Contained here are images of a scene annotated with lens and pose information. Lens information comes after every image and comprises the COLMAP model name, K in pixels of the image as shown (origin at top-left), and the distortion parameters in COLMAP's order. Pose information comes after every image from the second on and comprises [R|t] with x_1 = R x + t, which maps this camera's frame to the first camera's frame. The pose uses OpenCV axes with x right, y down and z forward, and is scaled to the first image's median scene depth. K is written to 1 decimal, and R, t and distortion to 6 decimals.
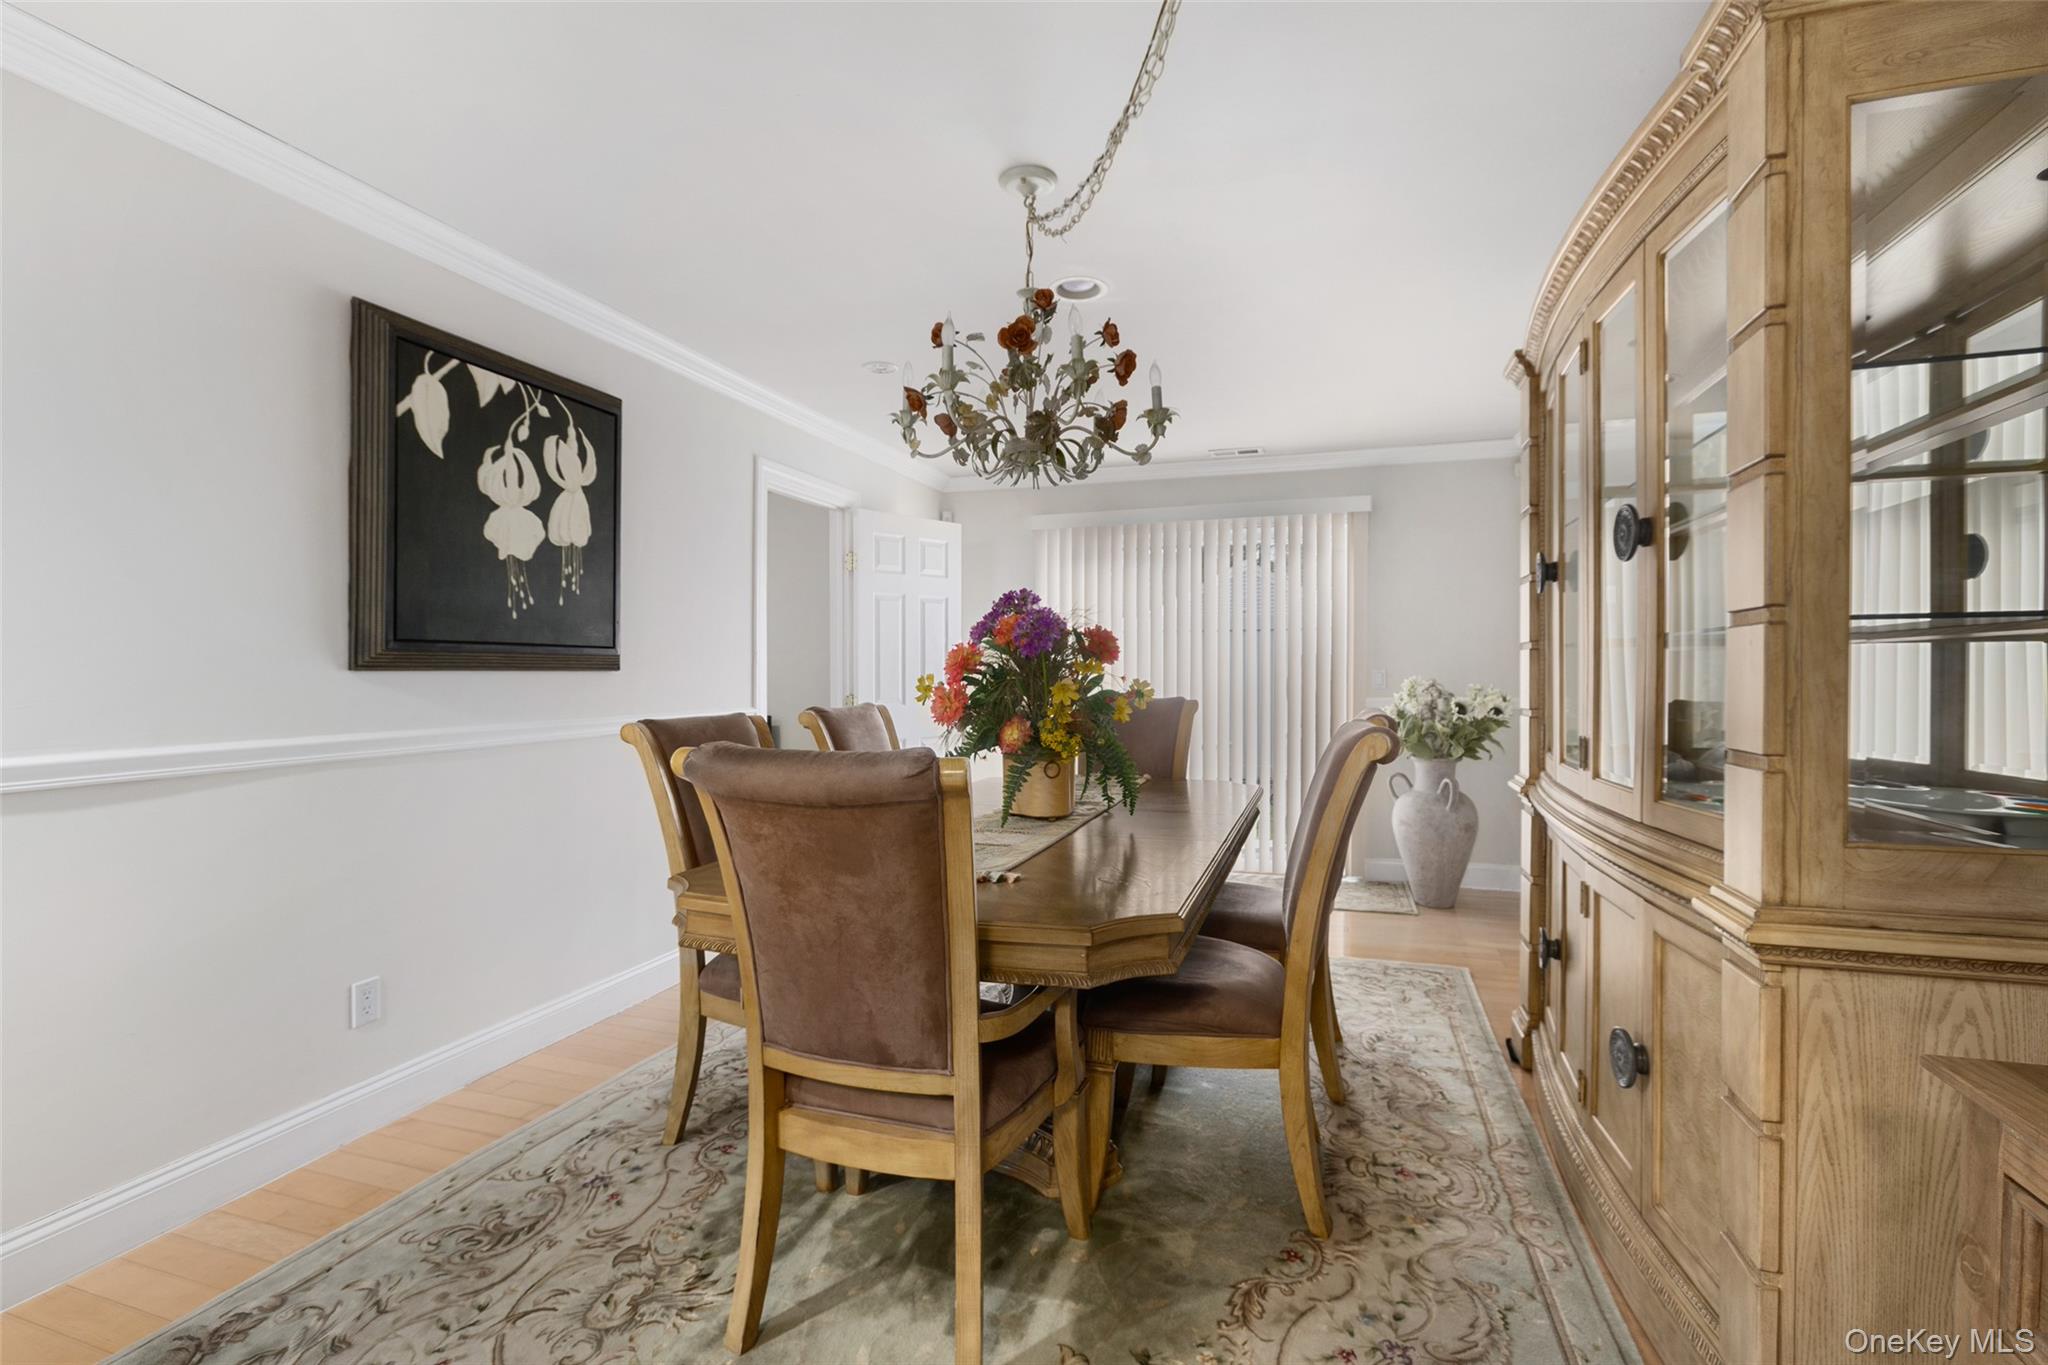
lens RADIAL K [[922.5, 0, 1024.2], [0, 922.5, 697.5], [0, 0, 1]] dist [-0.017336, 0.007397]
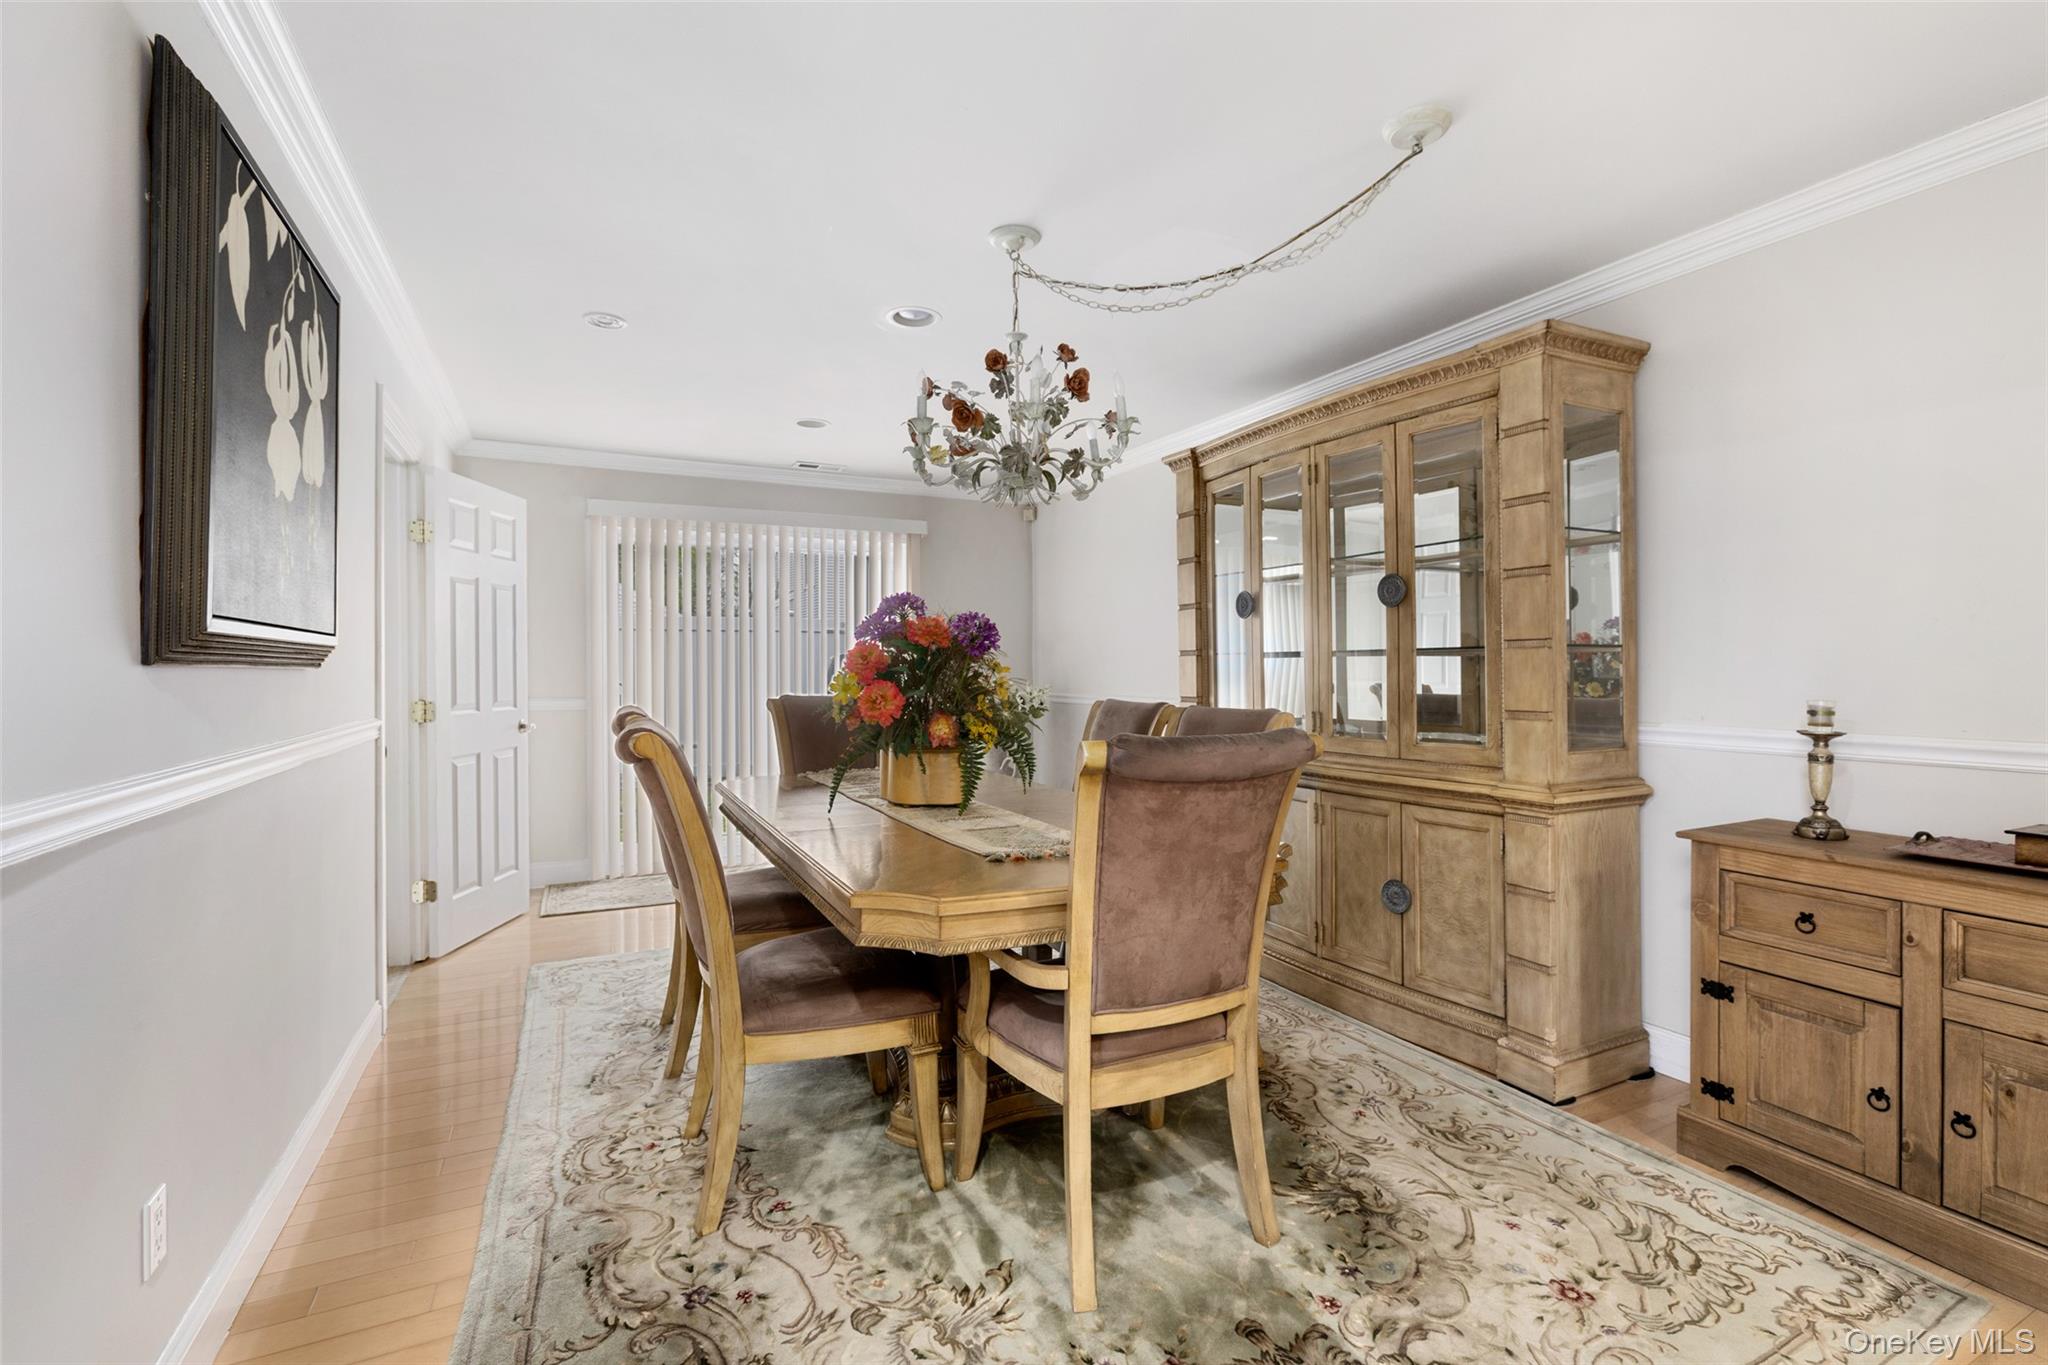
lens RADIAL K [[922.5, 0, 1021.1], [0, 922.5, 676.5], [0, 0, 1]] dist [-0.017336, 0.007397]
pose [[0.709830, -0.002214, 0.704369, -0.658306], [0.021084, 0.999614, -0.018106, 0.000446], [-0.704057, 0.027703, 0.709603, 0.165896]]
